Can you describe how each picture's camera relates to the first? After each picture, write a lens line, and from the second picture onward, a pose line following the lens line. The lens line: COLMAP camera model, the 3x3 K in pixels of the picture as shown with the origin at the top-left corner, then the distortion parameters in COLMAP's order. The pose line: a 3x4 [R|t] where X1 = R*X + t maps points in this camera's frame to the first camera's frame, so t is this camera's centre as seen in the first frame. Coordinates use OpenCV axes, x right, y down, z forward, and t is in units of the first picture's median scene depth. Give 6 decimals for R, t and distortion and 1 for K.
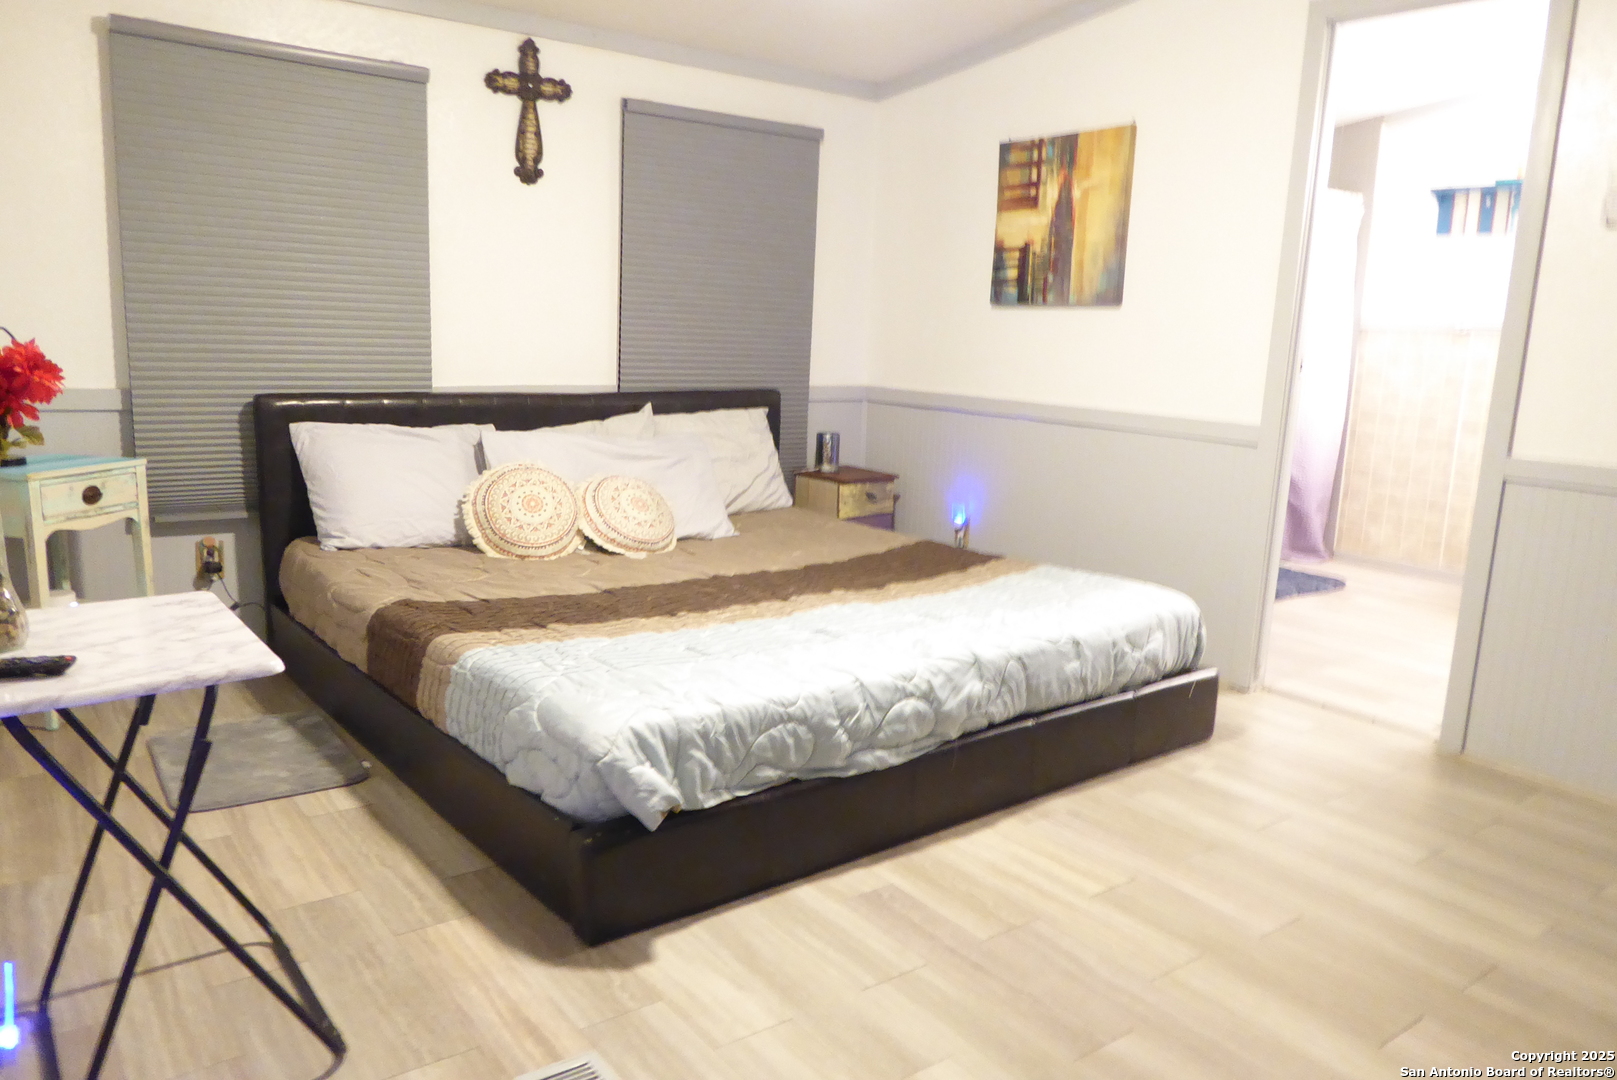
lens RADIAL K [[1161.0, 0, 816.7], [0, 1161.0, 543.0], [0, 0, 1]] dist [-0.027194, 0.001327]
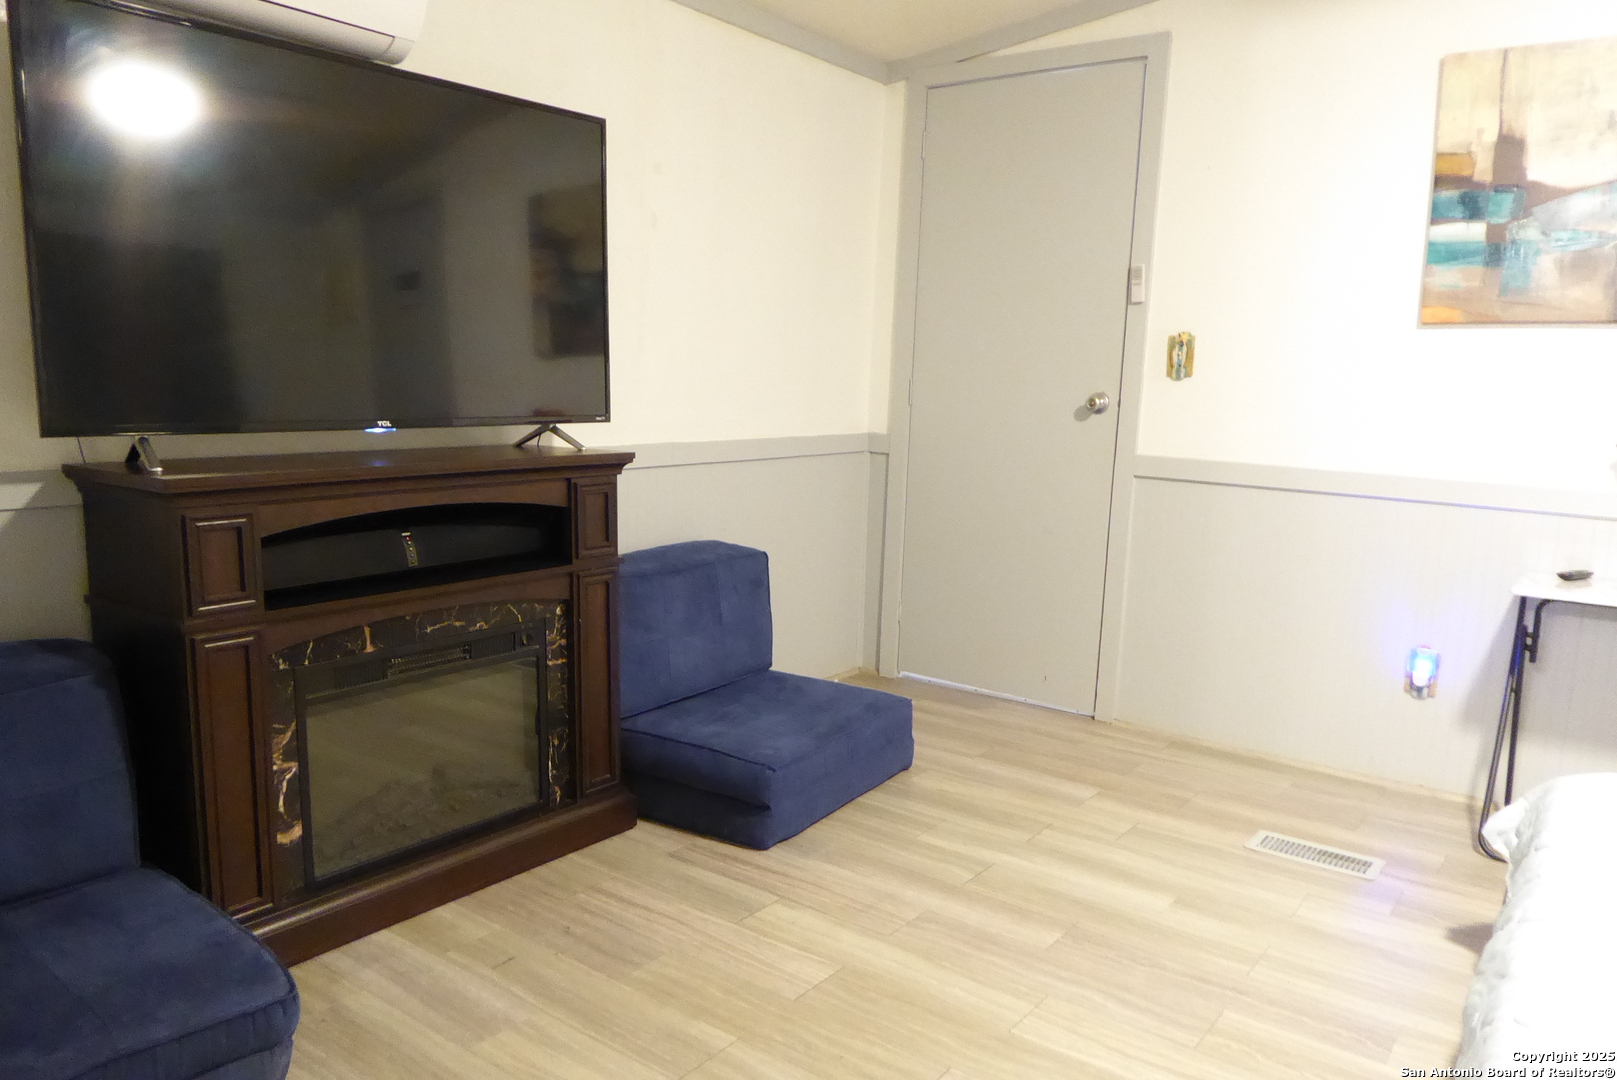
lens RADIAL K [[1161.0, 0, 816.7], [0, 1161.0, 543.0], [0, 0, 1]] dist [-0.027194, 0.001327]
pose [[-0.964400, -0.014573, -0.264046, 0.751520], [-0.096146, 0.949473, 0.298760, -0.285604], [0.246351, 0.313511, -0.917072, 1.726405]]
